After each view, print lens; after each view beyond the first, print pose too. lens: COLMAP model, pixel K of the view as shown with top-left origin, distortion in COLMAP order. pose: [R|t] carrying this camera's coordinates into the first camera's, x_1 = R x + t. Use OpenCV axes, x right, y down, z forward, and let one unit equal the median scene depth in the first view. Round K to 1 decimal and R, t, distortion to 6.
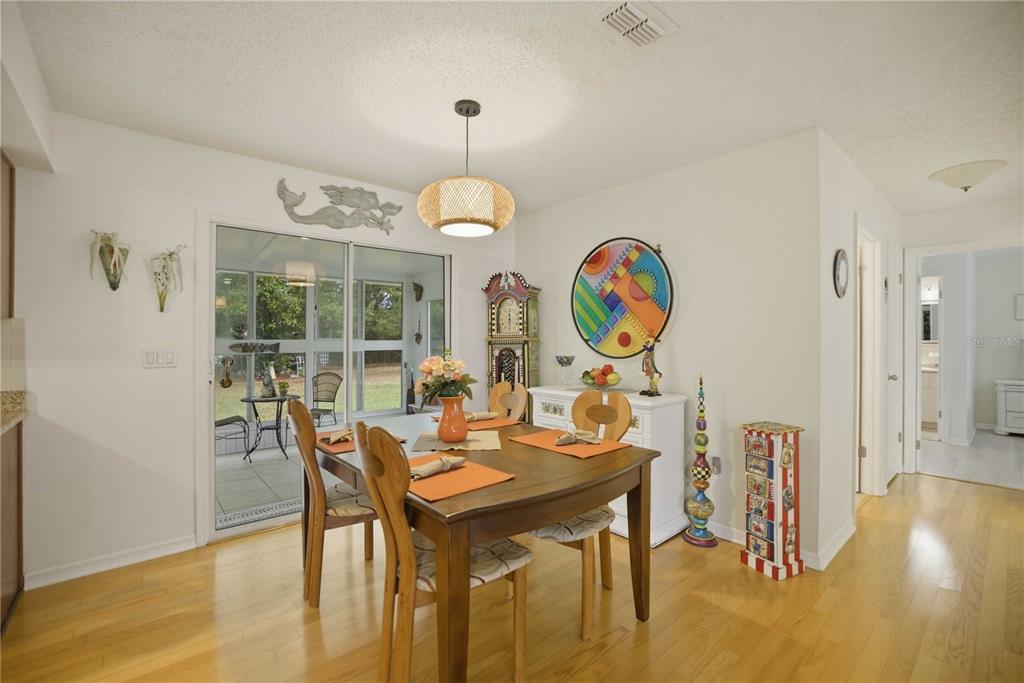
lens RADIAL K [[451.4, 0, 511.9], [0, 451.4, 333.5], [0, 0, 1]] dist [-0.029332, 0.000528]
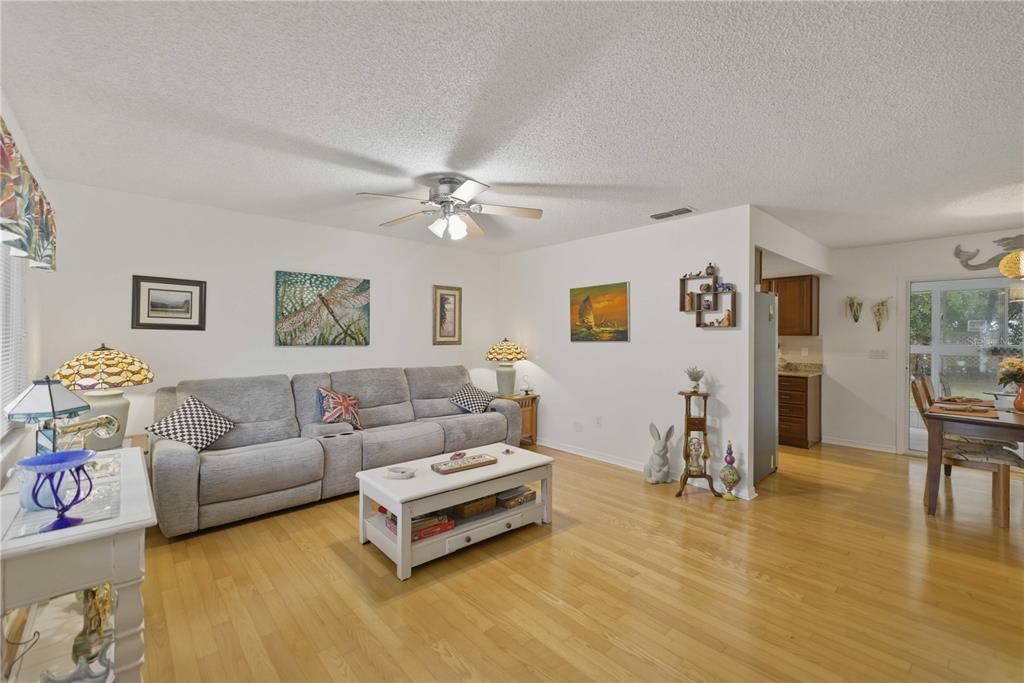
lens RADIAL K [[437.5, 0, 504.1], [0, 437.5, 334.9], [0, 0, 1]] dist [0.006369, 0.000594]
pose [[0.010518, -0.007624, -0.999916, 1.003474], [0.007007, 0.999947, -0.007550, -0.021899], [0.999920, -0.006927, 0.010571, -0.623172]]
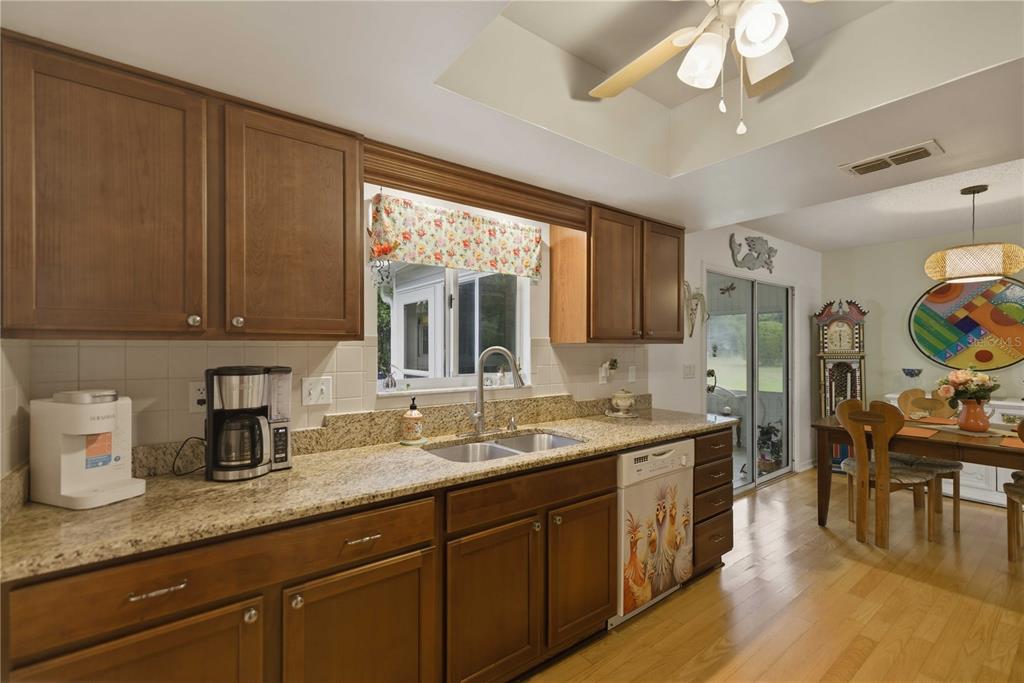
lens RADIAL K [[437.5, 0, 511.5], [0, 437.5, 341.3], [0, 0, 1]] dist [0.006369, 0.000594]
pose [[0.998412, -0.001856, -0.056307, -1.027102], [0.001675, 0.999993, -0.003260, -0.027205], [0.056313, 0.003161, 0.998408, -0.303471]]
